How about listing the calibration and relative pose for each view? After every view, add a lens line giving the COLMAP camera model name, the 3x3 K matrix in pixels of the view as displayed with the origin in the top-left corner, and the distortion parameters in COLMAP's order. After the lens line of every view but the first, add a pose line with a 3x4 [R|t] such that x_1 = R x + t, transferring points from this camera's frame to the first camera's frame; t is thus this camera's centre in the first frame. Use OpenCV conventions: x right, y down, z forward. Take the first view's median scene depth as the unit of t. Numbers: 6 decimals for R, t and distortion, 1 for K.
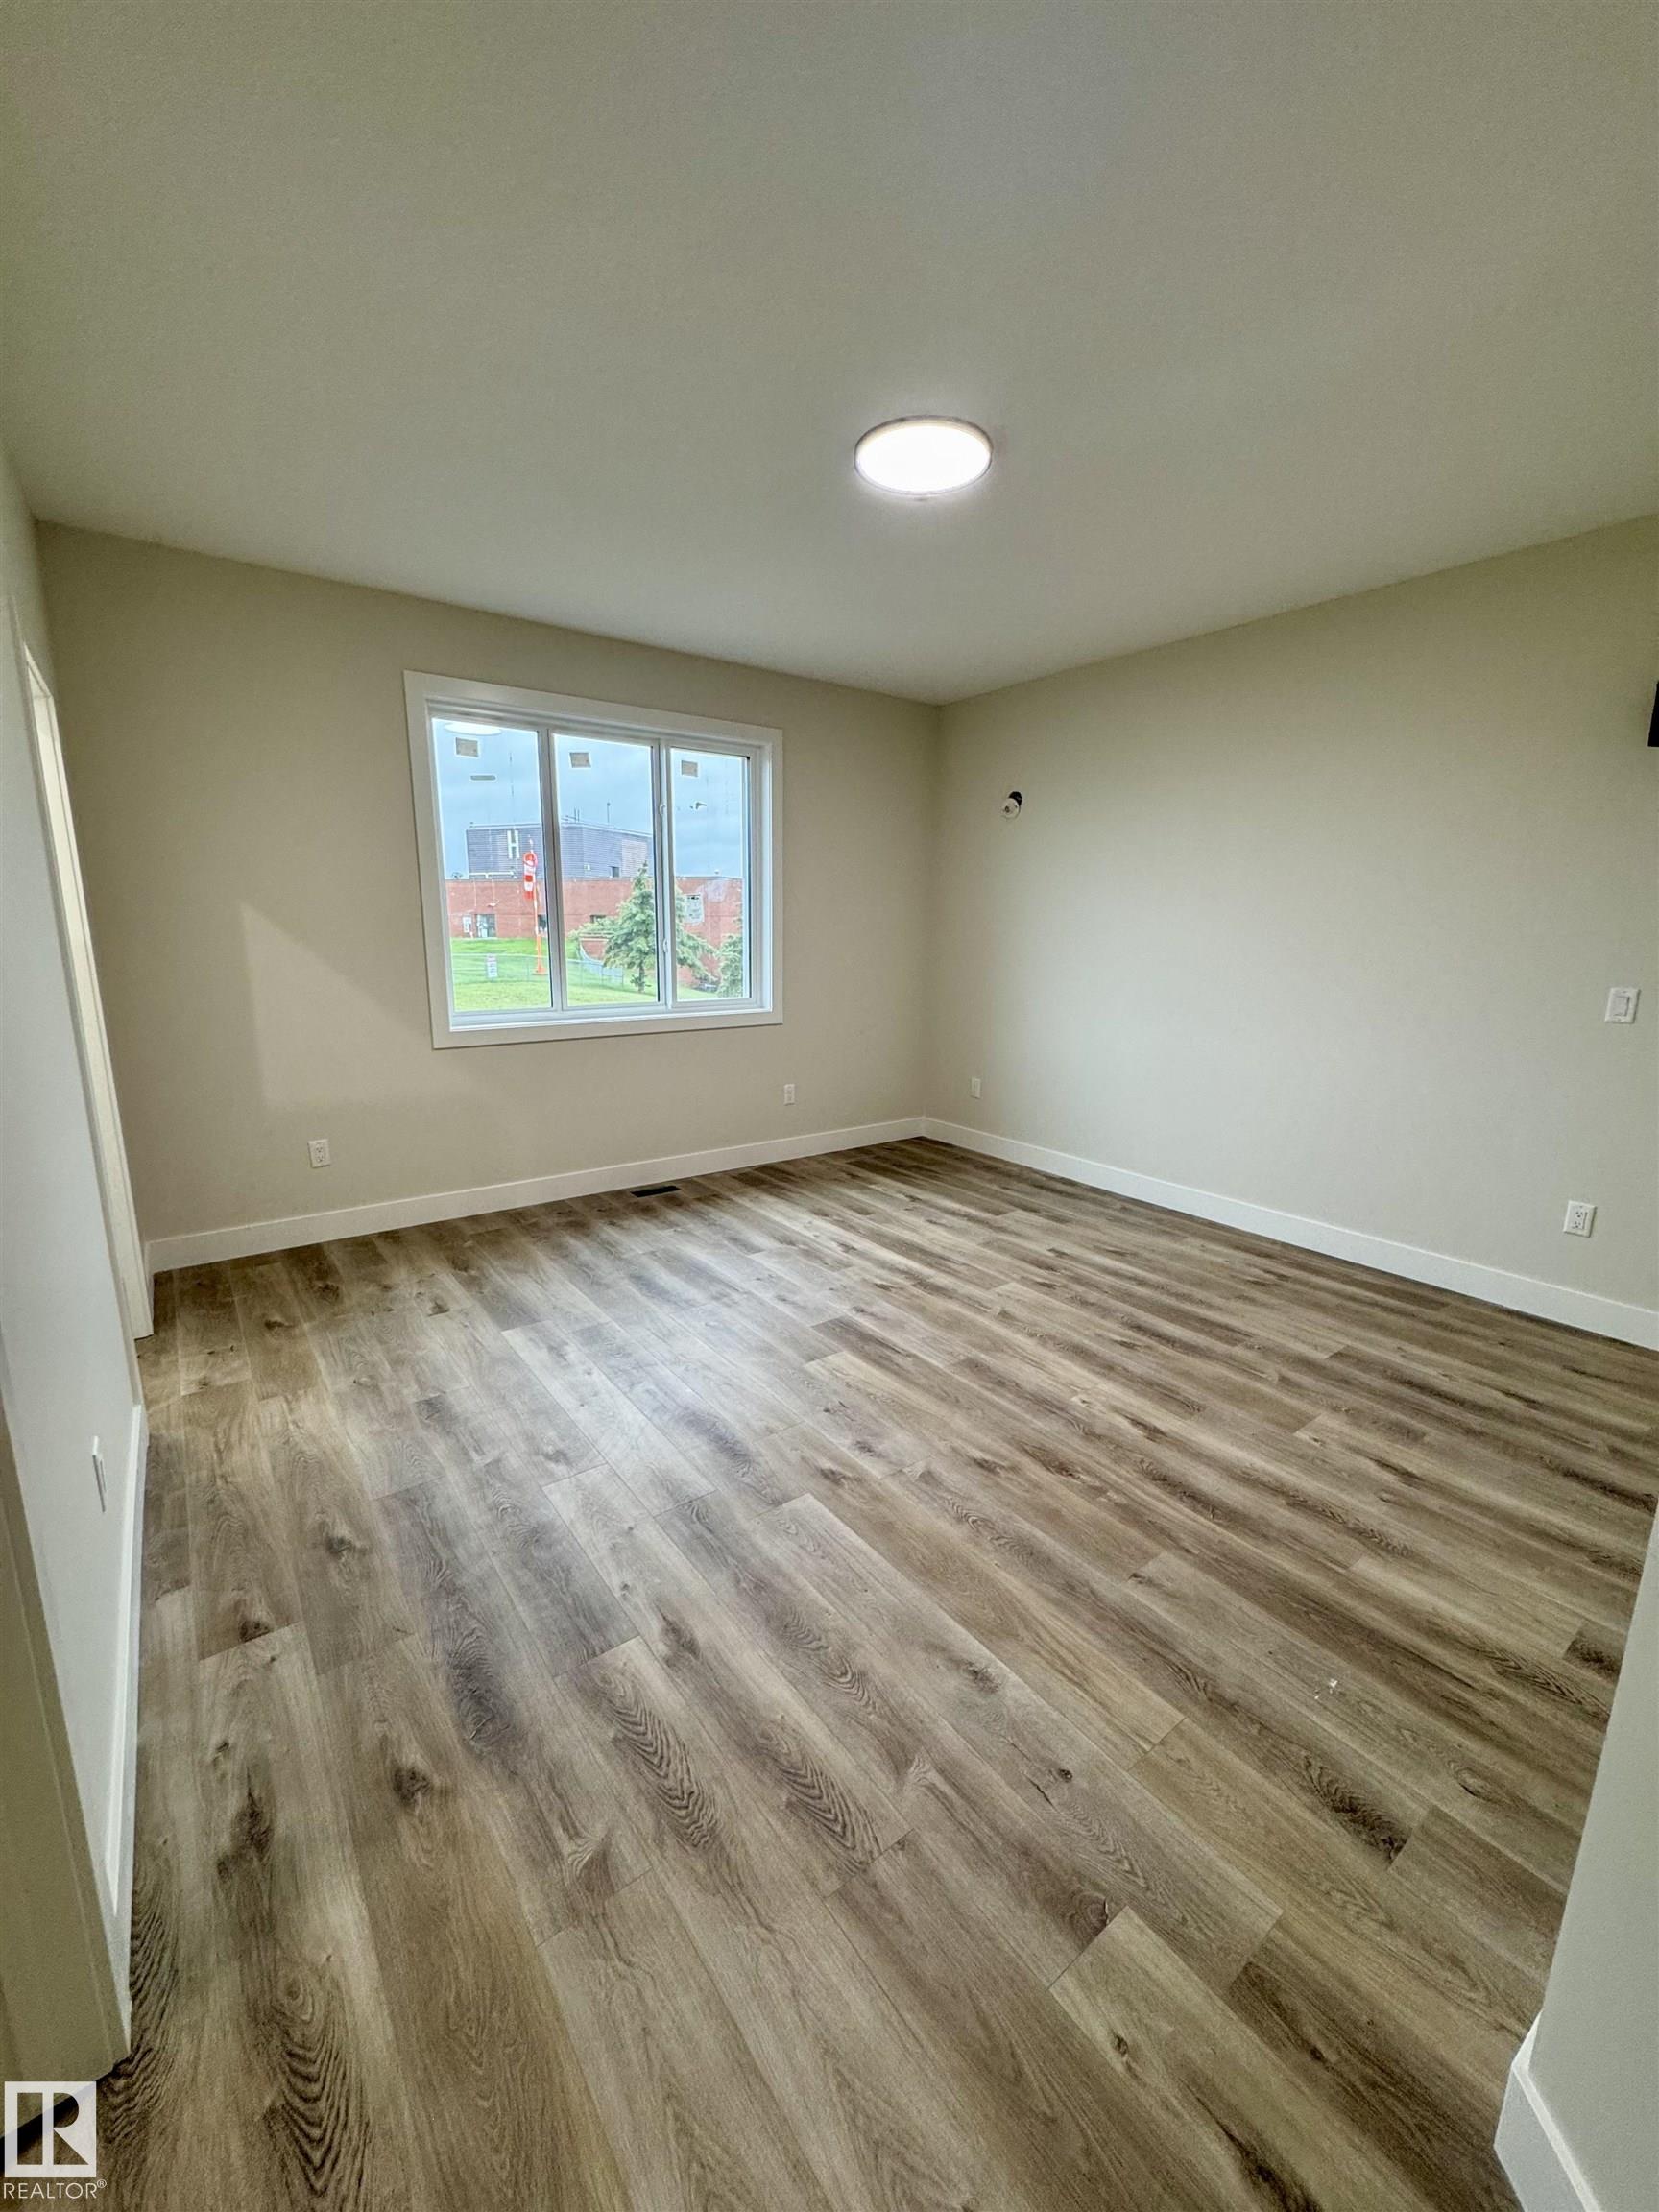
lens RADIAL K [[881.5, 0, 829.5], [0, 881.5, 1106.0], [0, 0, 1]] dist [-0.003186, -0.000061]
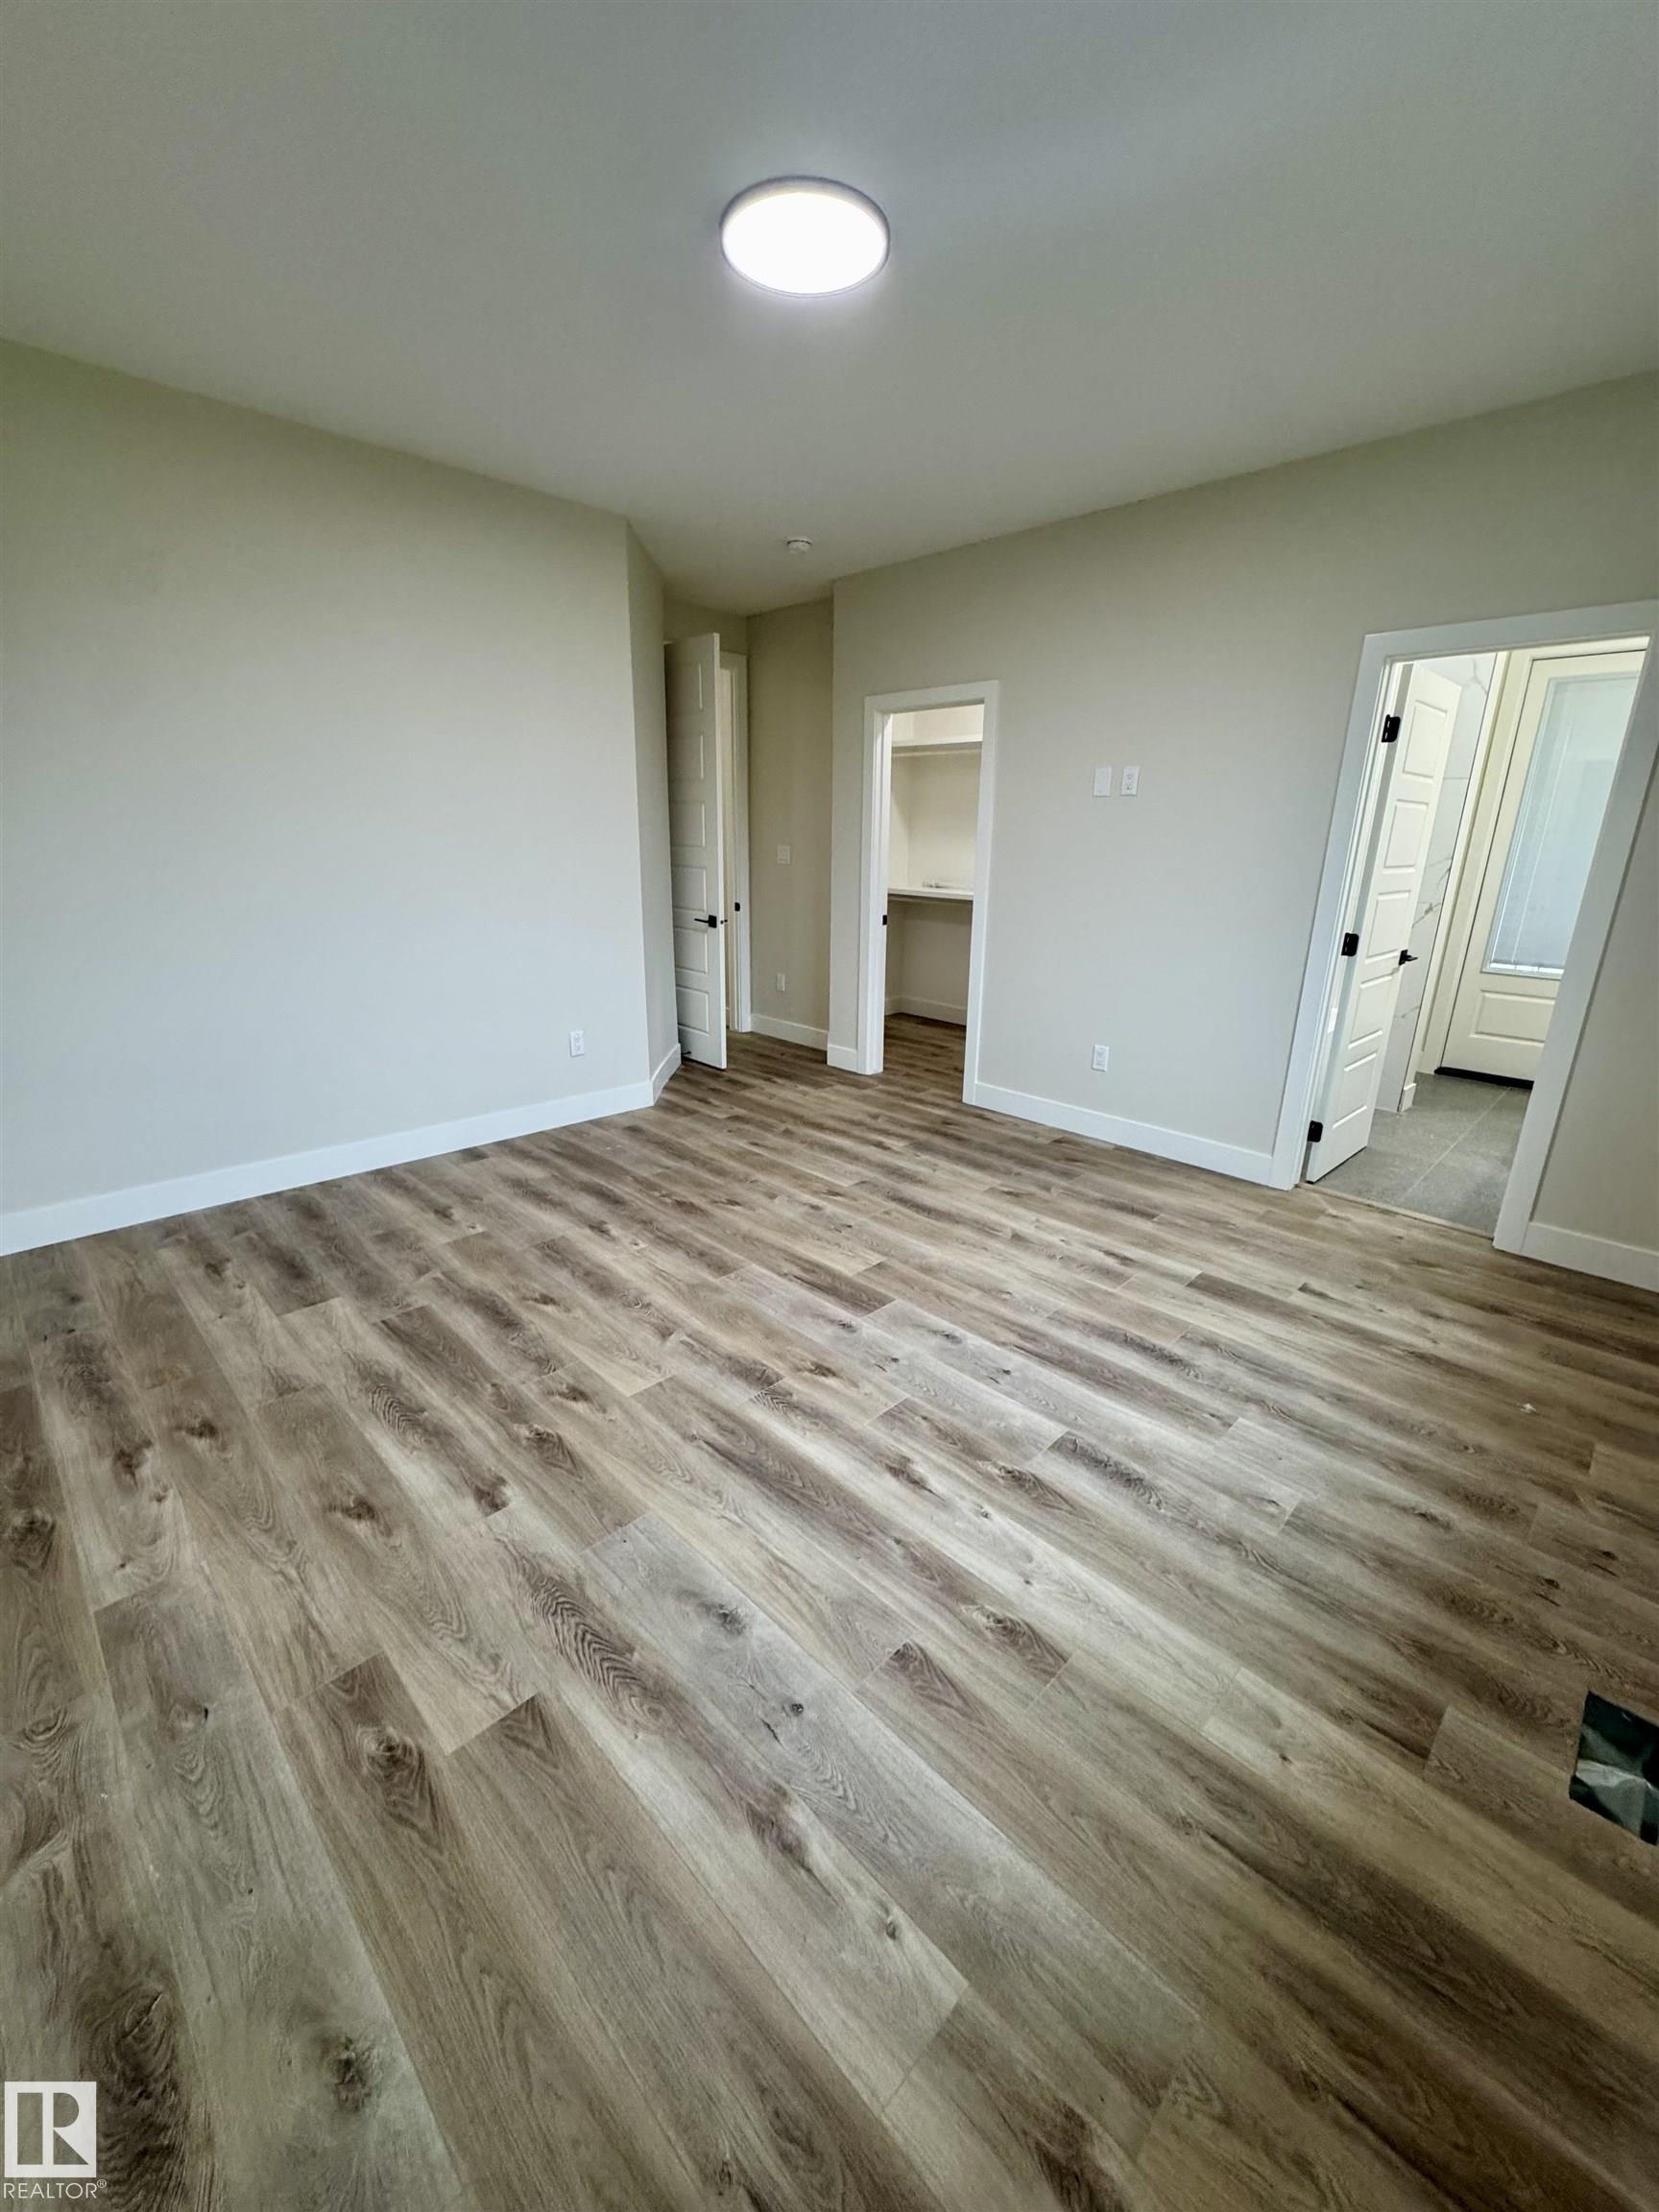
lens RADIAL K [[881.5, 0, 829.5], [0, 881.5, 1106.0], [0, 0, 1]] dist [-0.003186, -0.000061]
pose [[-0.989601, 0.015498, -0.143004, 0.211228], [-0.056229, 0.873389, 0.483766, -0.432479], [0.132395, 0.486776, -0.863435, 2.079668]]
